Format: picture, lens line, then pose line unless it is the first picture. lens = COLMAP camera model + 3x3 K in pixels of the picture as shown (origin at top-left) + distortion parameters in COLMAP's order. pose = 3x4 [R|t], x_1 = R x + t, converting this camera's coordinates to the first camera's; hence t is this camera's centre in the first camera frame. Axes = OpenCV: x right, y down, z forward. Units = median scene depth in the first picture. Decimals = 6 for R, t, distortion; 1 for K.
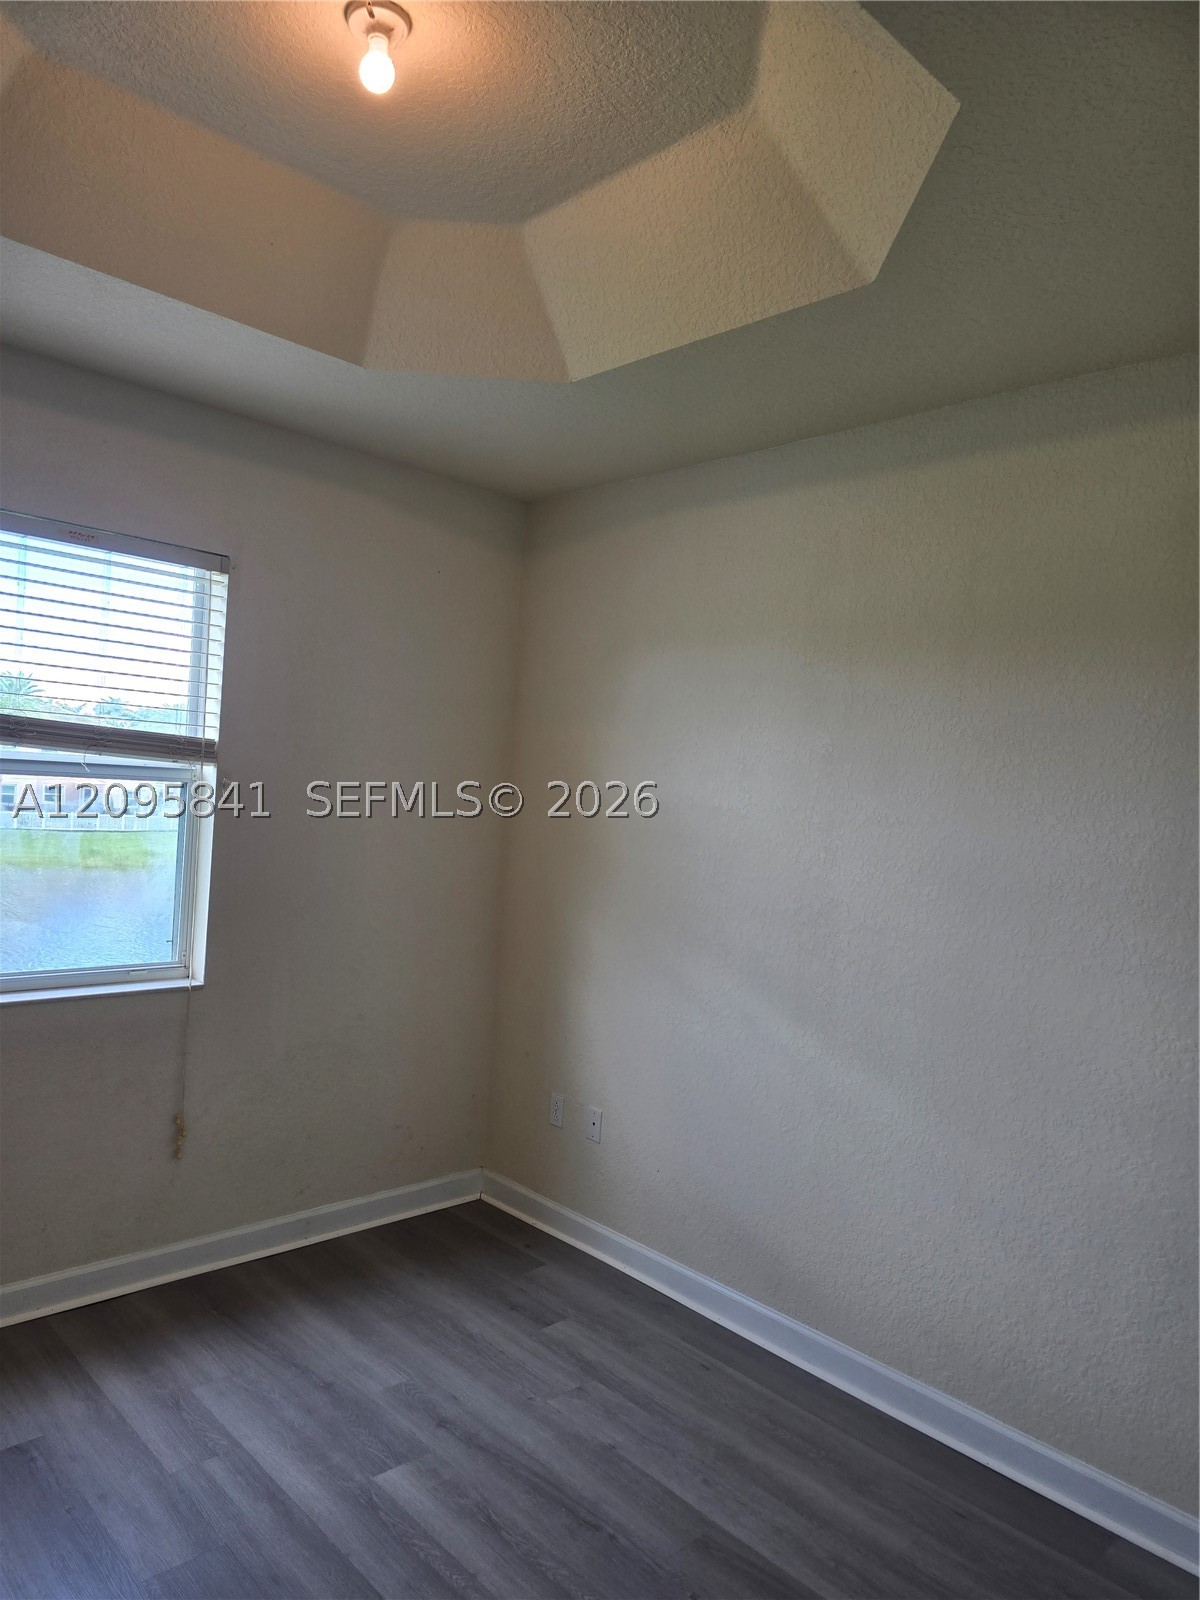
lens RADIAL K [[1050.9, 0, 600.0], [0, 1050.9, 800.0], [0, 0, 1]] dist [0.005192, -0.001749]
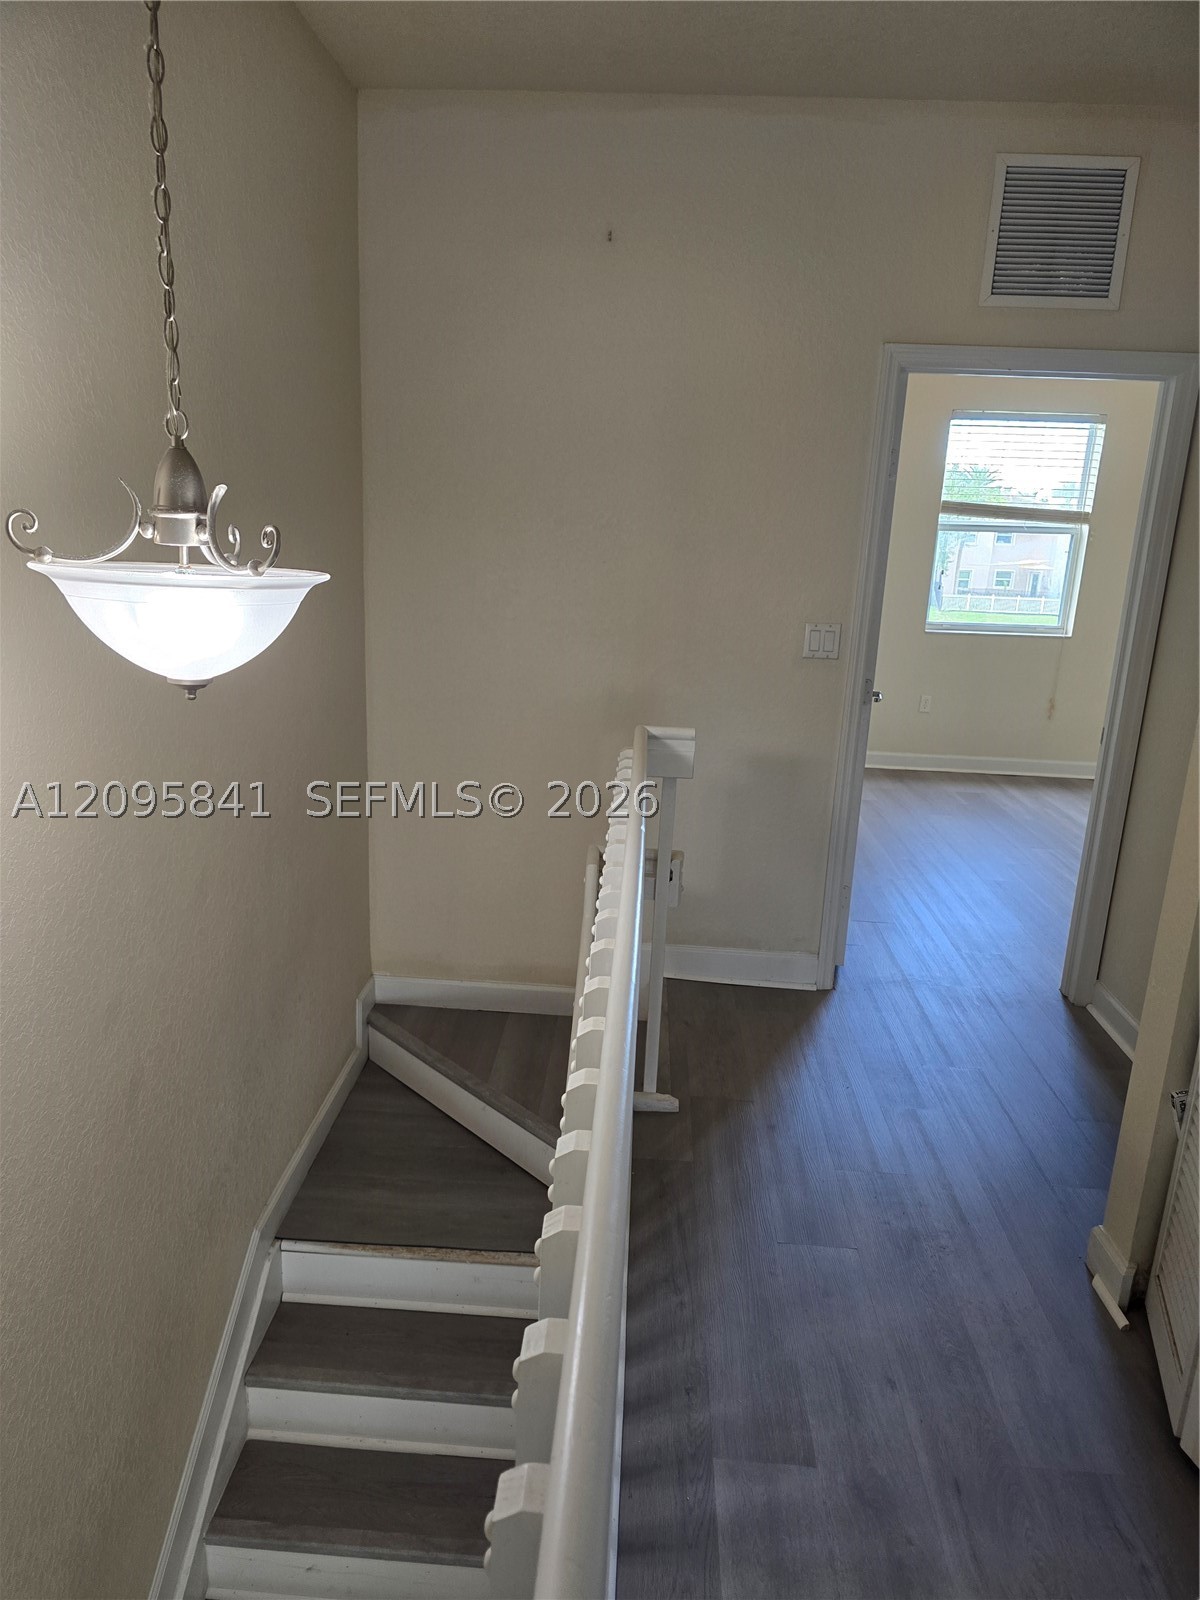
lens RADIAL K [[1050.9, 0, 600.0], [0, 1050.9, 800.0], [0, 0, 1]] dist [0.005192, -0.001749]
pose [[0.714271, 0.157398, -0.681941, 0.422651], [-0.004722, 0.975444, 0.220196, 0.040769], [0.699854, -0.154059, 0.697474, -1.141666]]
